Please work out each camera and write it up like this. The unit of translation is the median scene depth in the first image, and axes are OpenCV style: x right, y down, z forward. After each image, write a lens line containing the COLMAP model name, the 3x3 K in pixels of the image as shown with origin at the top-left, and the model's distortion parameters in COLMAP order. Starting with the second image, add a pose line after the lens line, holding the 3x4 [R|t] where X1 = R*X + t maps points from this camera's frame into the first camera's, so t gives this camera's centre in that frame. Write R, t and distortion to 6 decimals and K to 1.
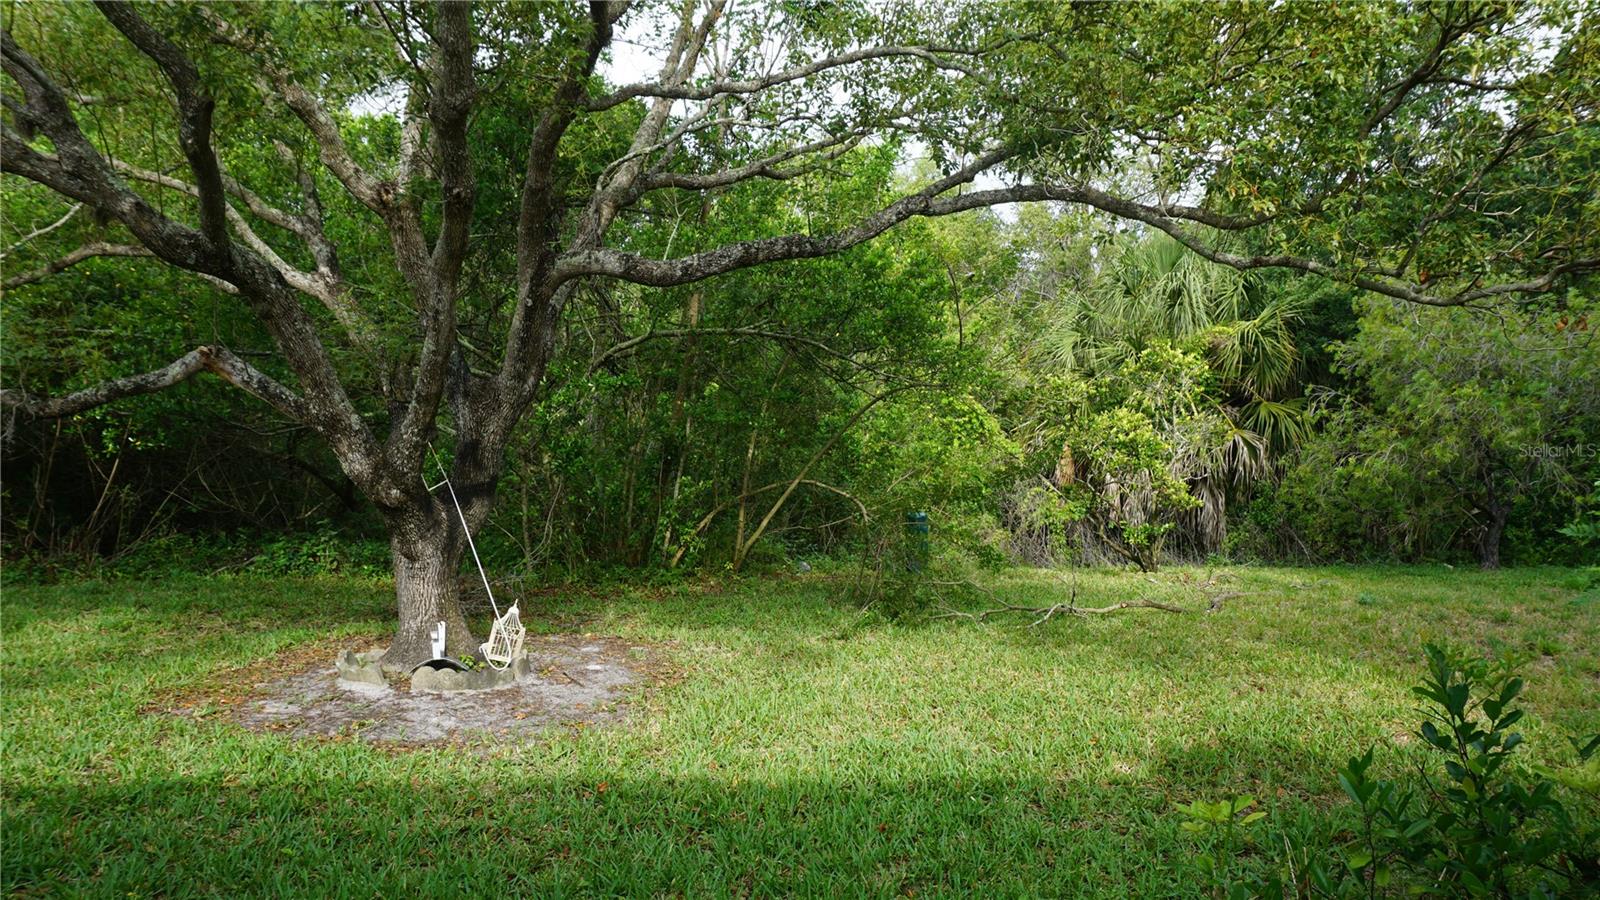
lens RADIAL K [[1103.6, 0, 801.5], [0, 1103.6, 397.8], [0, 0, 1]] dist [-0.048846, 0.031042]
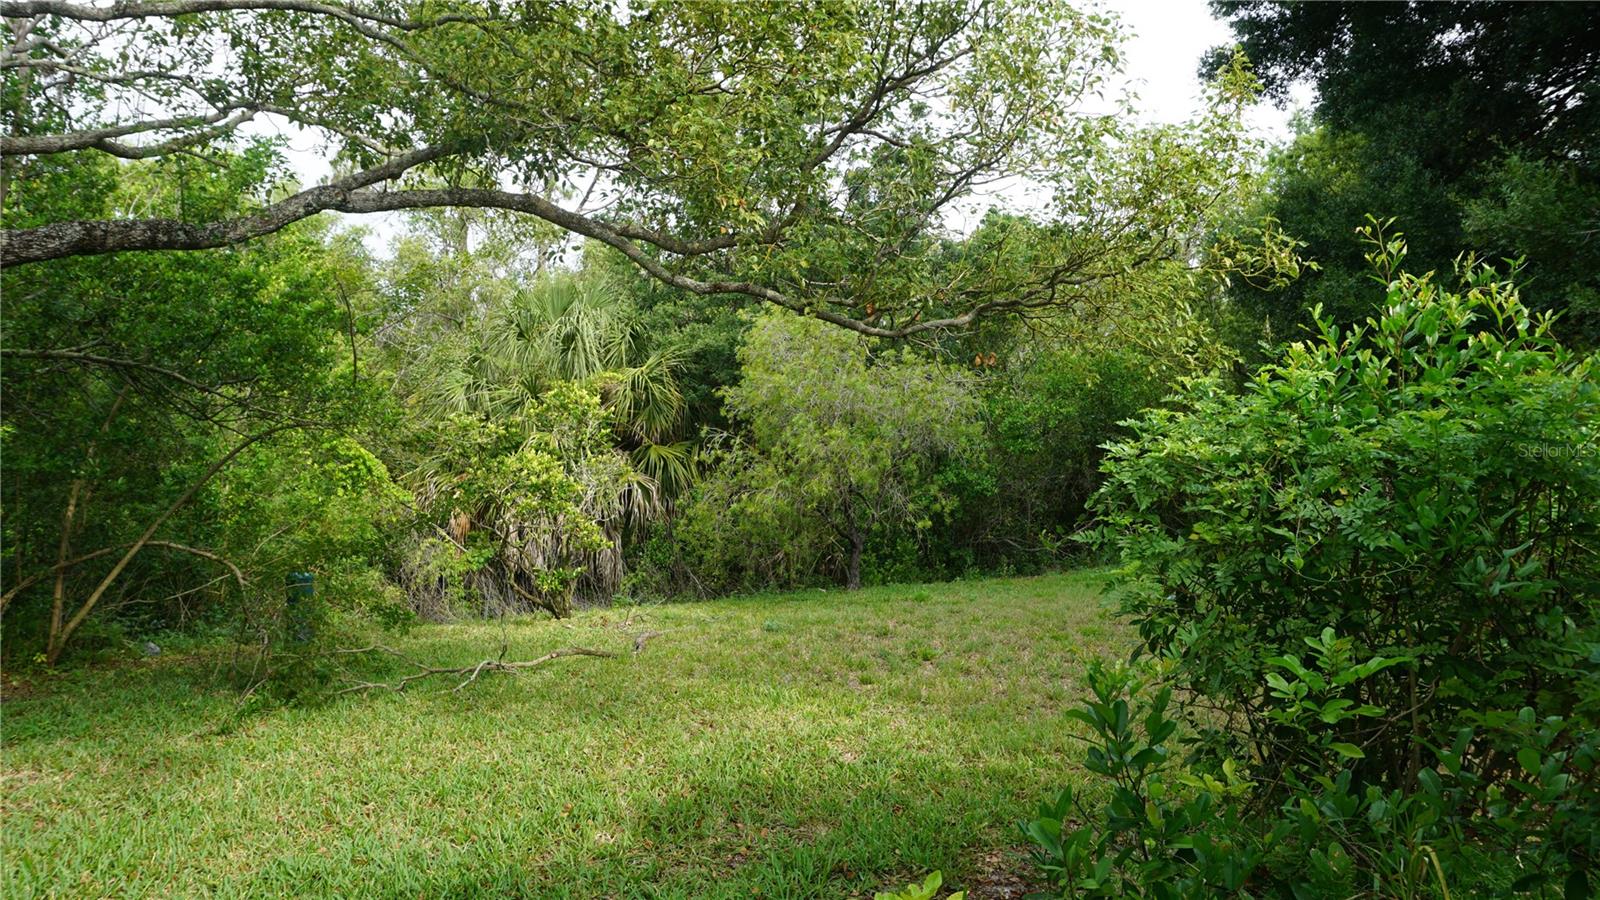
lens RADIAL K [[1103.6, 0, 830.1], [0, 1103.6, 430.6], [0, 0, 1]] dist [-0.048846, 0.031042]
pose [[0.836772, 0.000425, 0.547551, -0.017464], [0.007955, 0.999885, -0.012933, 0.007893], [-0.547493, 0.015178, 0.836673, 0.060772]]
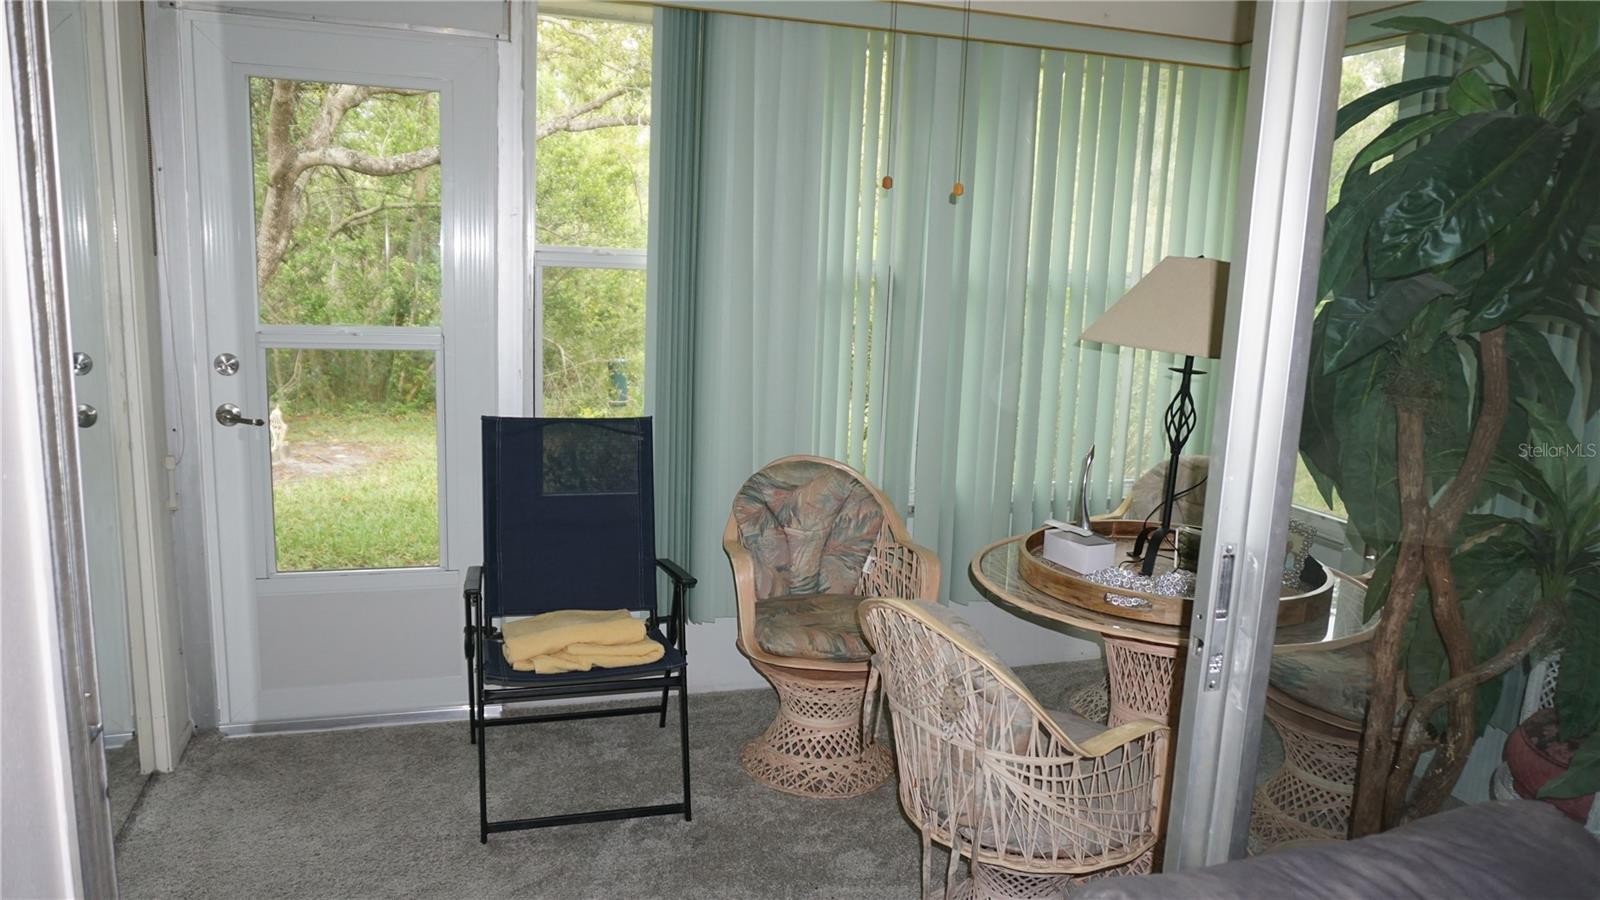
lens RADIAL K [[1103.6, 0, 802.0], [0, 1103.6, 439.1], [0, 0, 1]] dist [-0.048846, 0.031042]
pose [[0.977684, -0.012889, 0.209686, 0.059469], [-0.018741, 0.988786, 0.148161, 0.008094], [-0.209244, -0.148784, 0.966478, -0.295319]]
